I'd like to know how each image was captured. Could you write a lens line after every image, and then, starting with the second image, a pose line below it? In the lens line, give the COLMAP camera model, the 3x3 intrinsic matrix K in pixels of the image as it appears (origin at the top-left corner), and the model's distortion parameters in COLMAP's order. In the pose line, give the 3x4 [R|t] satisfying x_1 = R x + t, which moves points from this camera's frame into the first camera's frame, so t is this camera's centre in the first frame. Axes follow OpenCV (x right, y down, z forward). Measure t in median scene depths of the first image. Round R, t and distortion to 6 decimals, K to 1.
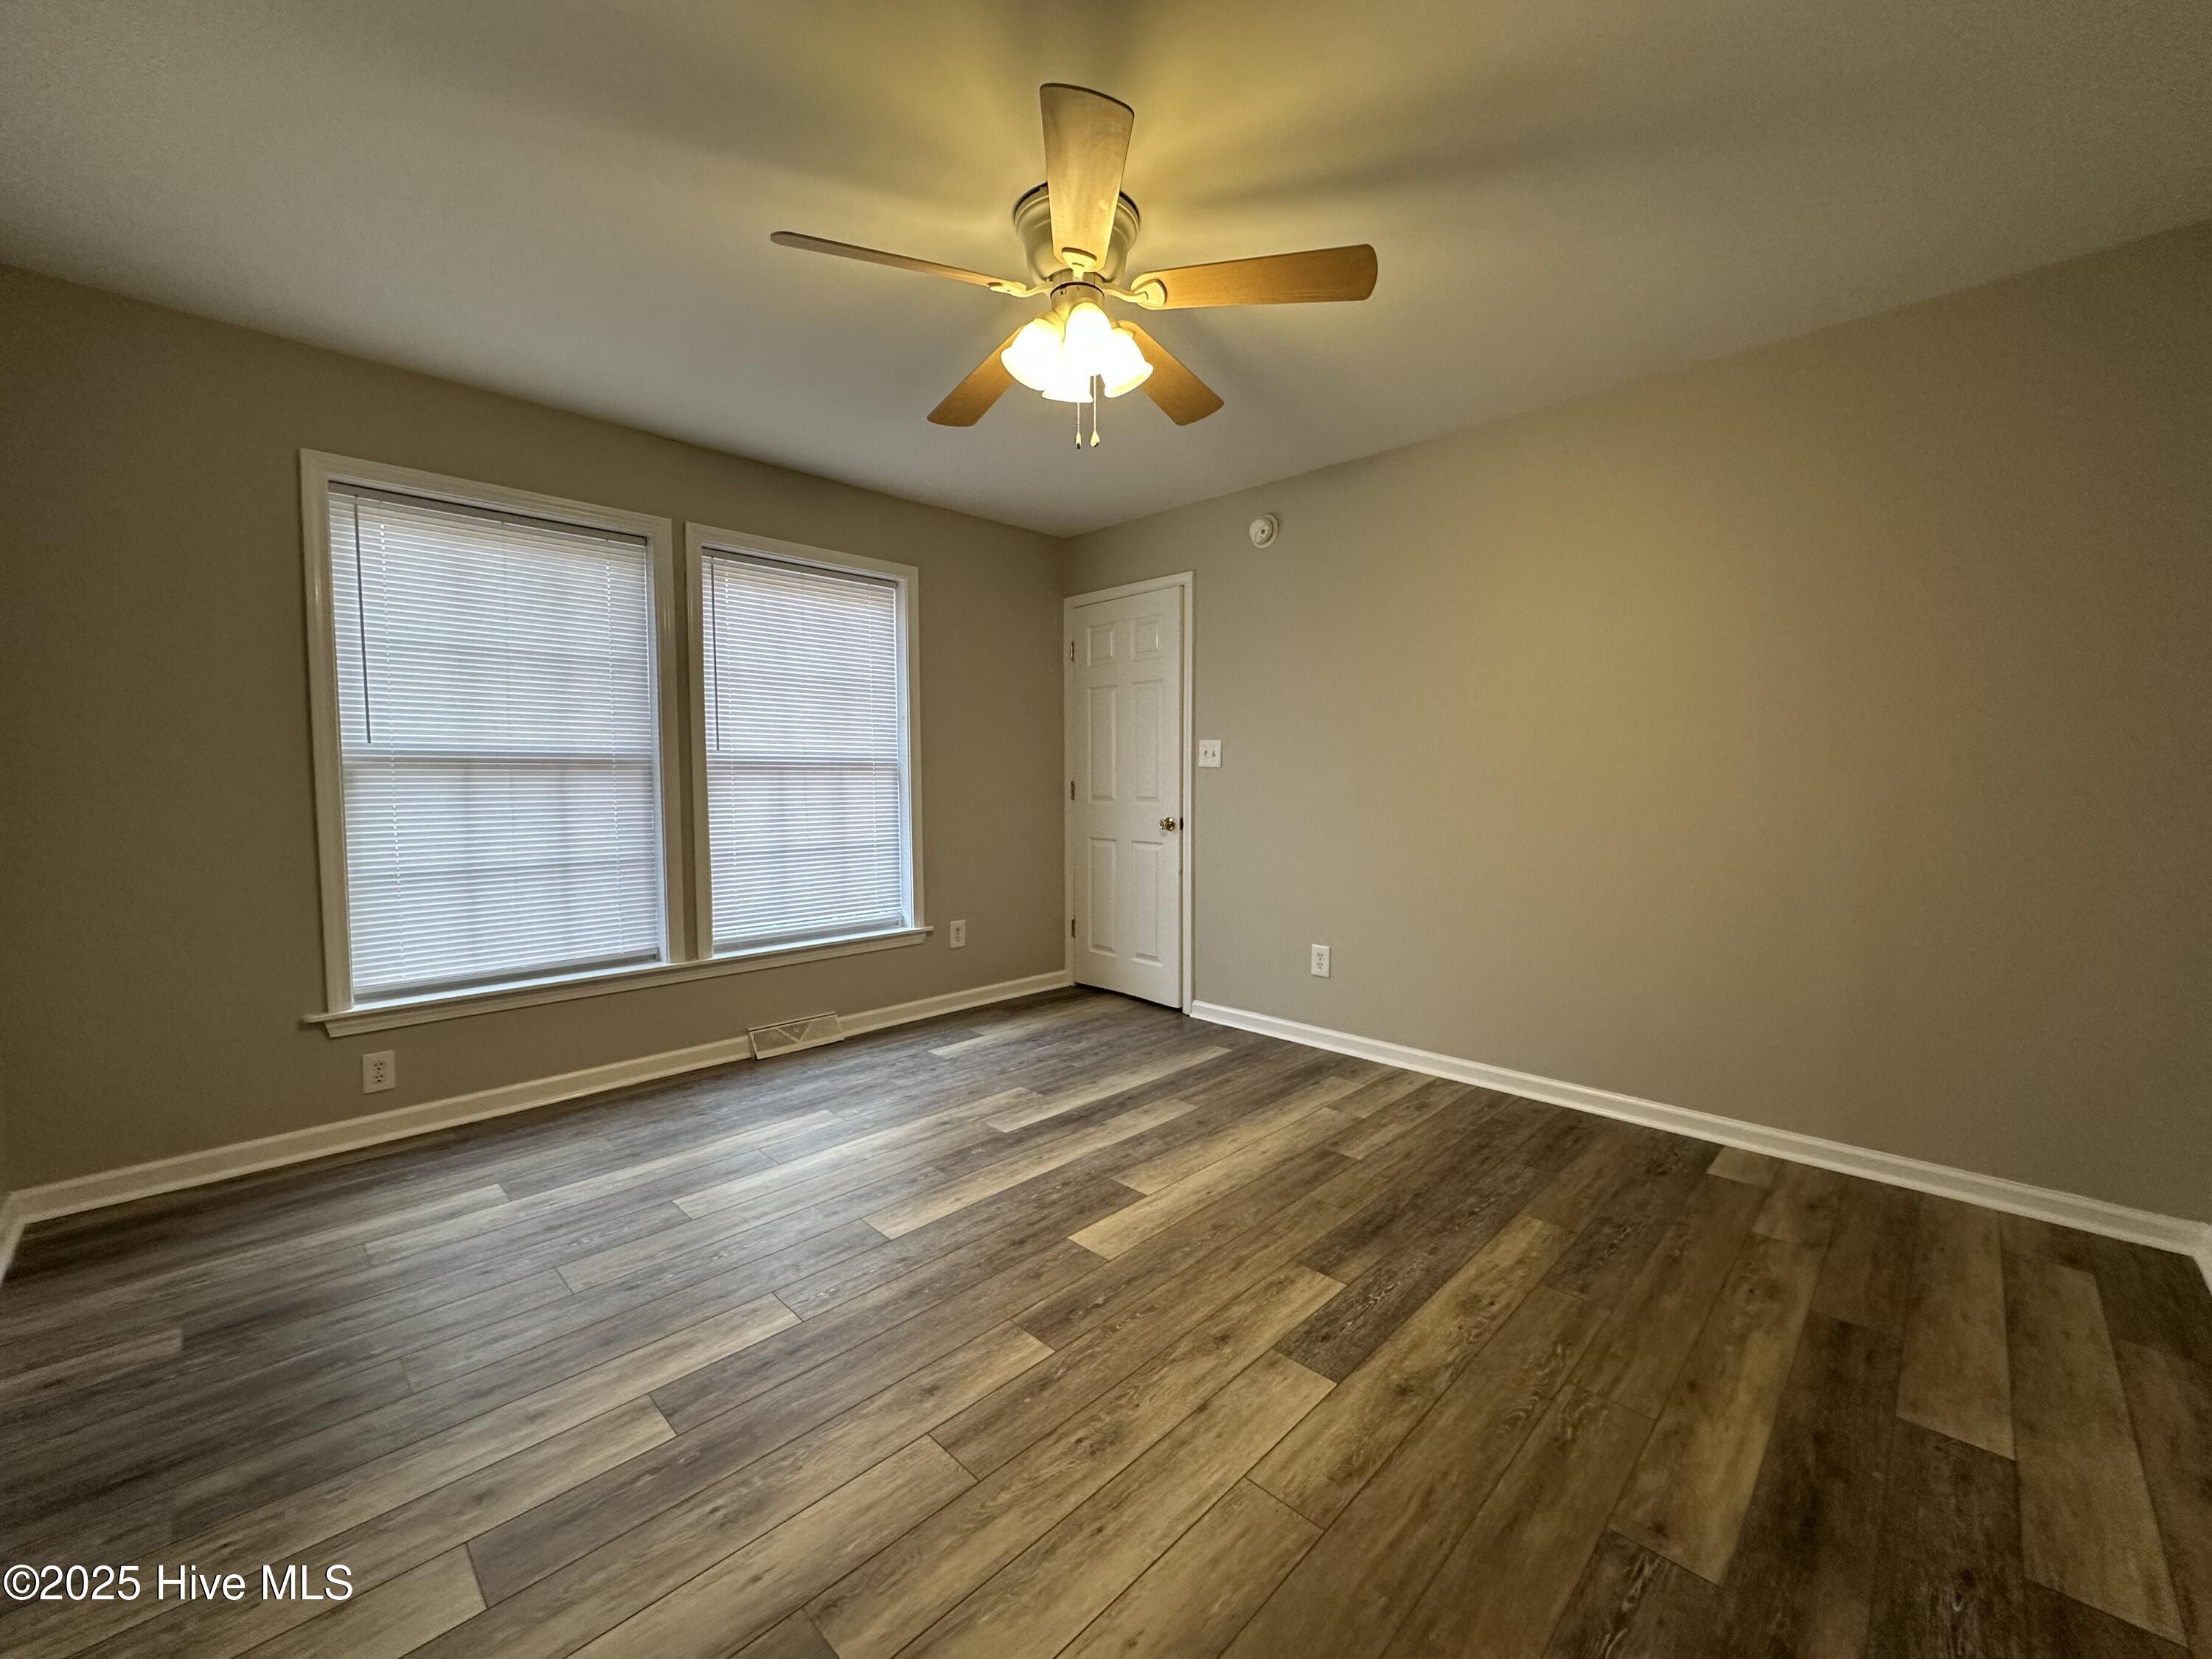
lens RADIAL K [[888.4, 0, 1109.7], [0, 888.4, 805.3], [0, 0, 1]] dist [-0.001734, -0.000256]
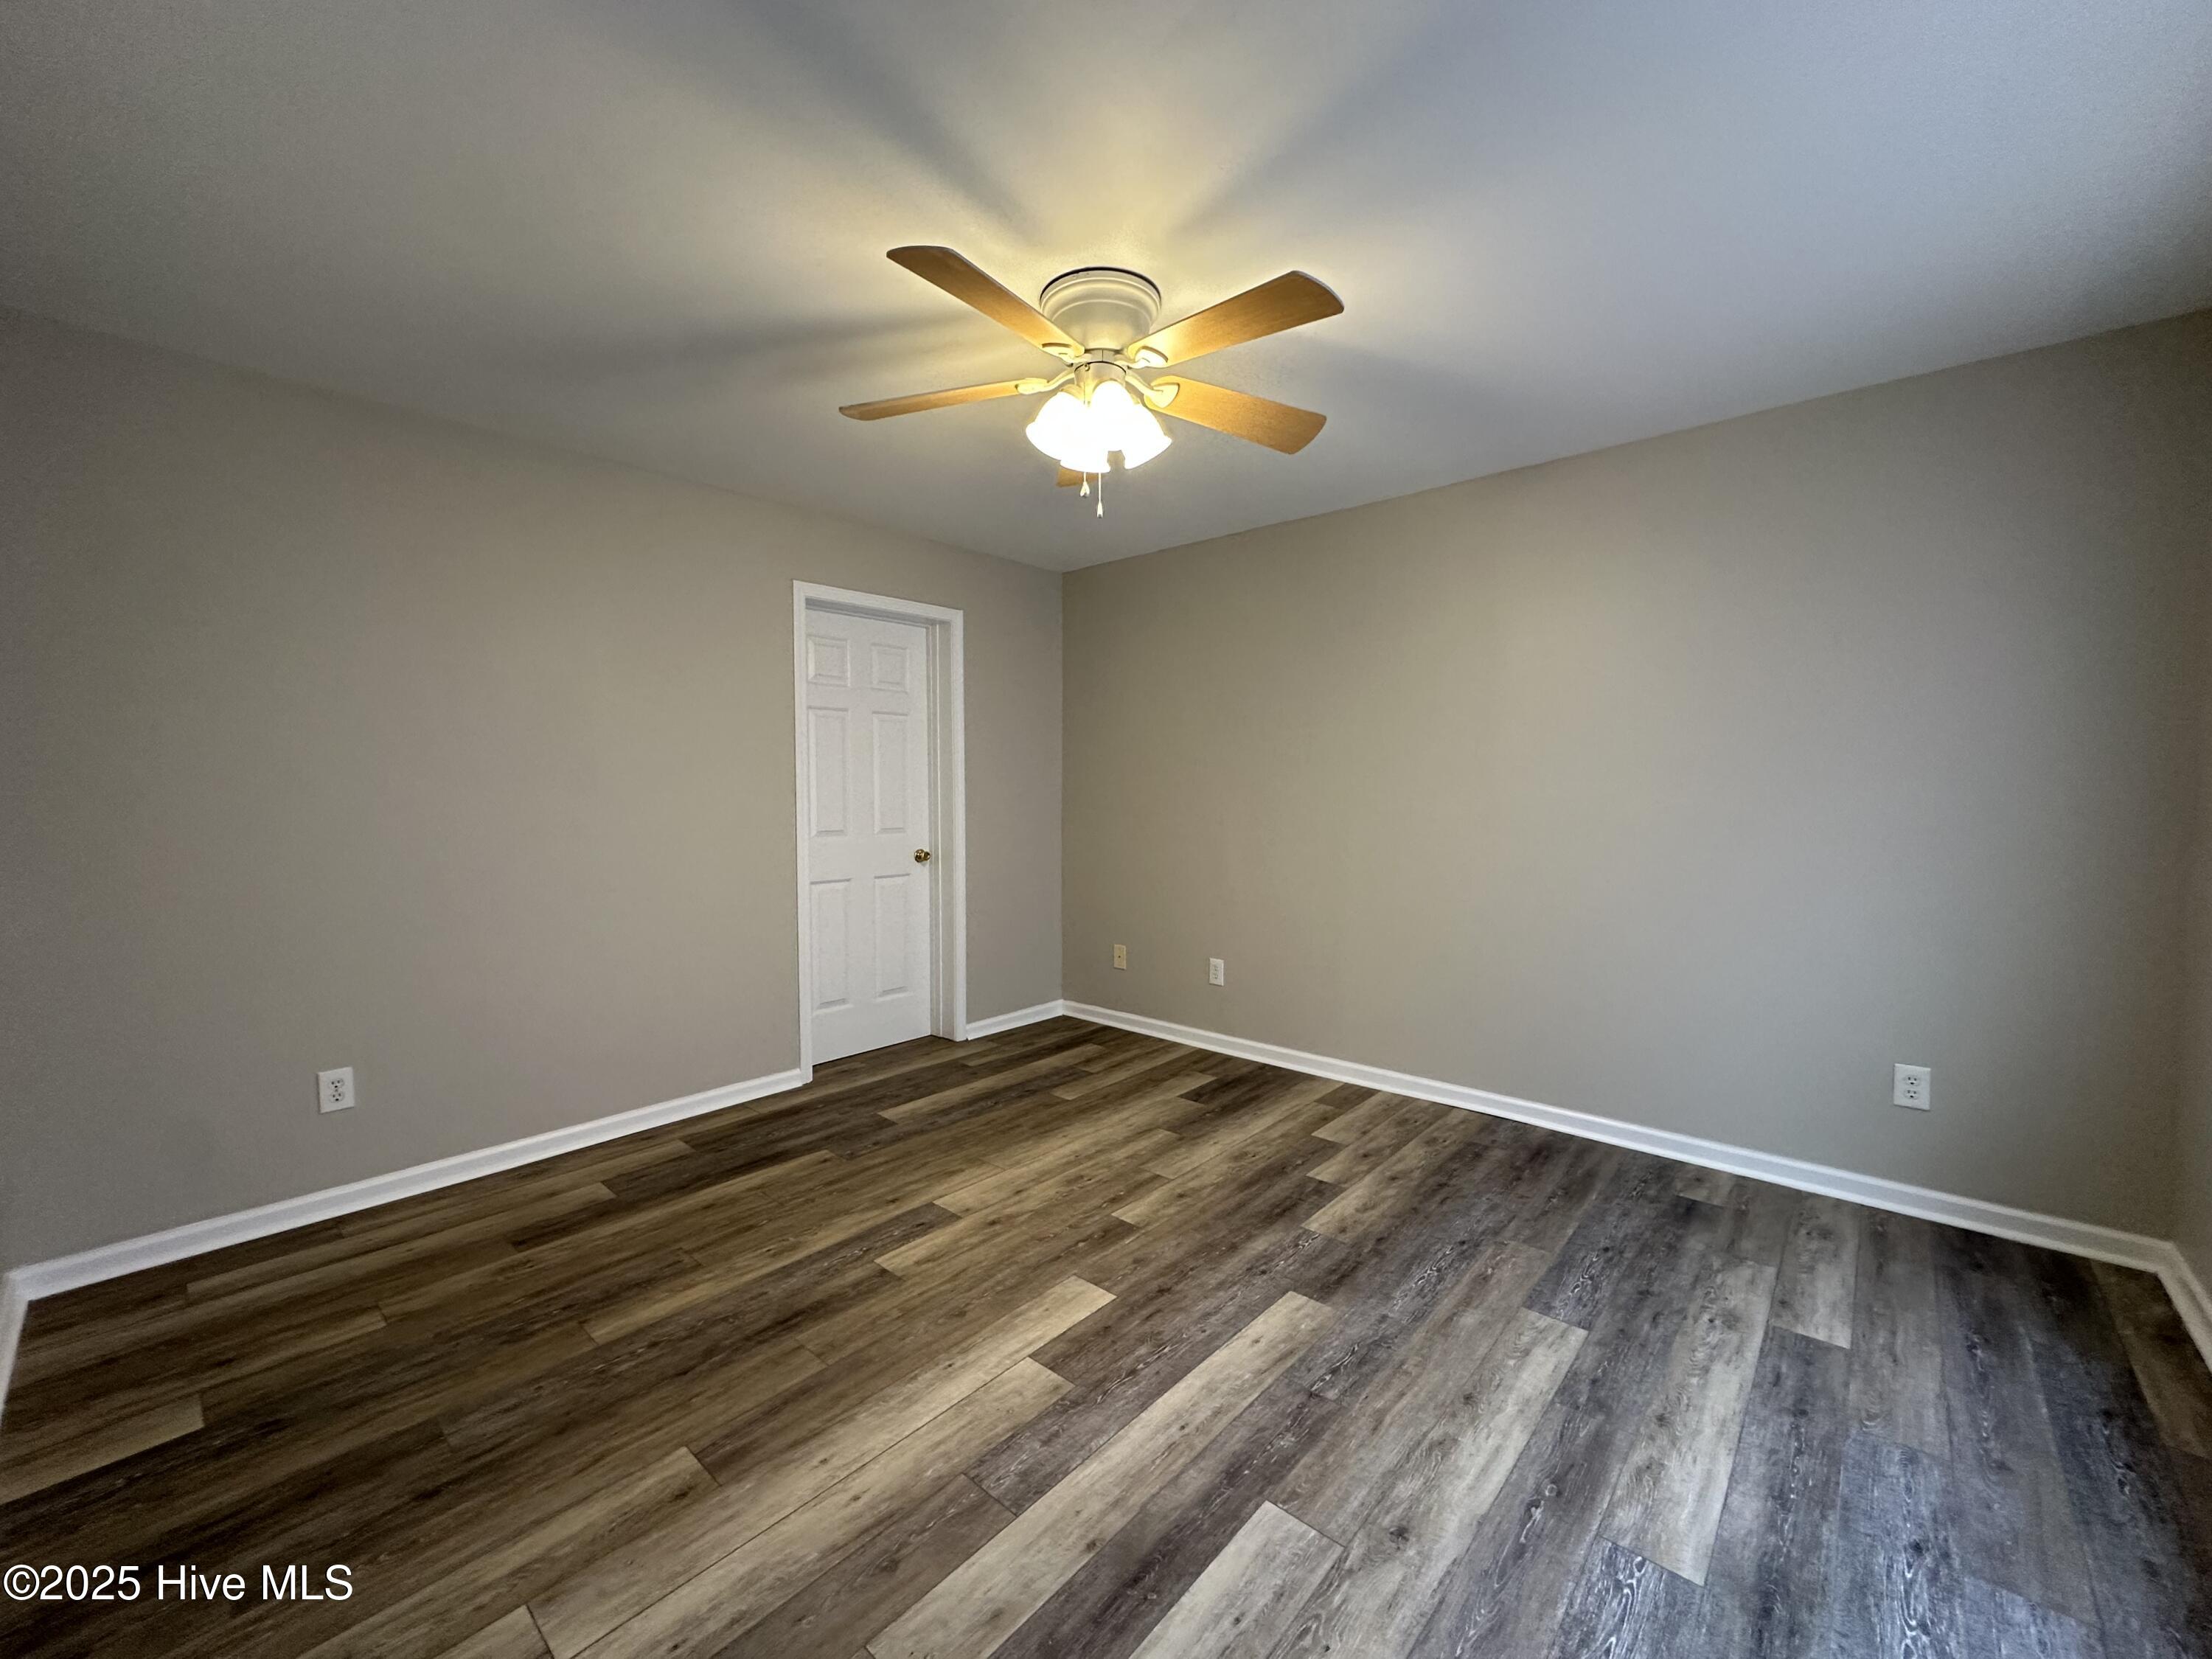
lens RADIAL K [[875.3, 0, 1106.0], [0, 875.3, 829.5], [0, 0, 1]] dist [-0.003001, -0.000287]
pose [[-0.999043, 0.006453, -0.043272, 0.003543], [0.002958, 0.996763, 0.080341, -0.114076], [0.043650, 0.080136, -0.995828, 1.956495]]
